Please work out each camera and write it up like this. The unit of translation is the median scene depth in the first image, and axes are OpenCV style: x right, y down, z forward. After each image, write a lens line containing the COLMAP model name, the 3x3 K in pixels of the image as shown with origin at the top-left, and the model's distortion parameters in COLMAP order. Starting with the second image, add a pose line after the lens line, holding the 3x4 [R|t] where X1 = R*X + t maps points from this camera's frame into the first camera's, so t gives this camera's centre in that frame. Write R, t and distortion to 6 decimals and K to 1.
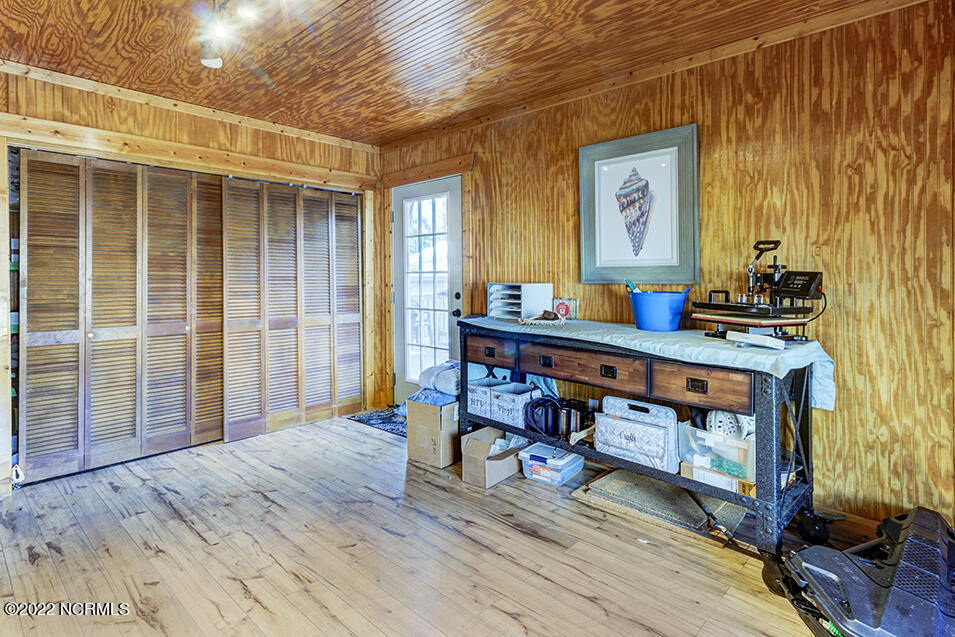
lens RADIAL K [[498.8, 0, 479.4], [0, 498.8, 285.4], [0, 0, 1]] dist [0.011923, -0.001533]
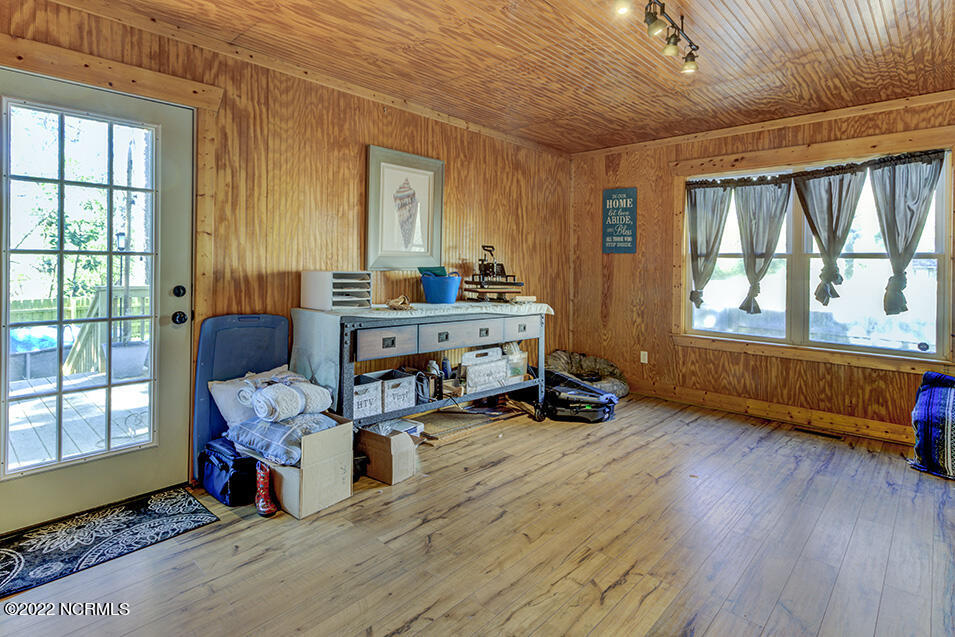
lens RADIAL K [[498.8, 0, 477.7], [0, 498.8, 265.9], [0, 0, 1]] dist [0.011923, -0.001533]
pose [[-0.004792, -0.000376, 0.999988, -1.104843], [0.005773, 0.999983, 0.000404, -0.016145], [-0.999972, 0.005775, -0.004790, 0.970263]]
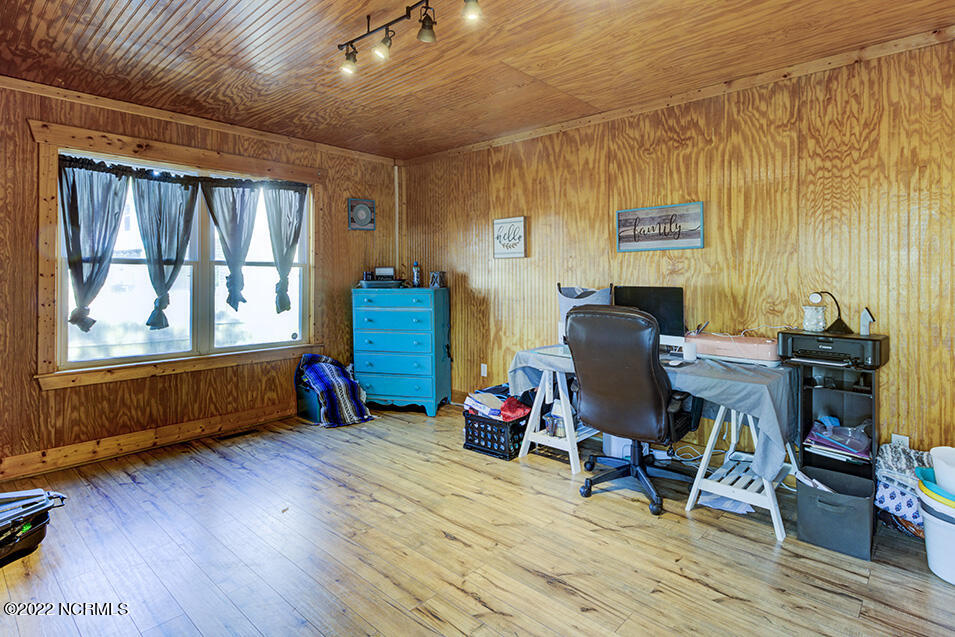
lens RADIAL K [[498.8, 0, 478.8], [0, 498.8, 268.9], [0, 0, 1]] dist [0.011923, -0.001533]
pose [[-0.999997, 0.001093, 0.002235, -0.353726], [0.001109, 0.999976, 0.006868, -0.033055], [-0.002227, 0.006870, -0.999974, 1.500605]]
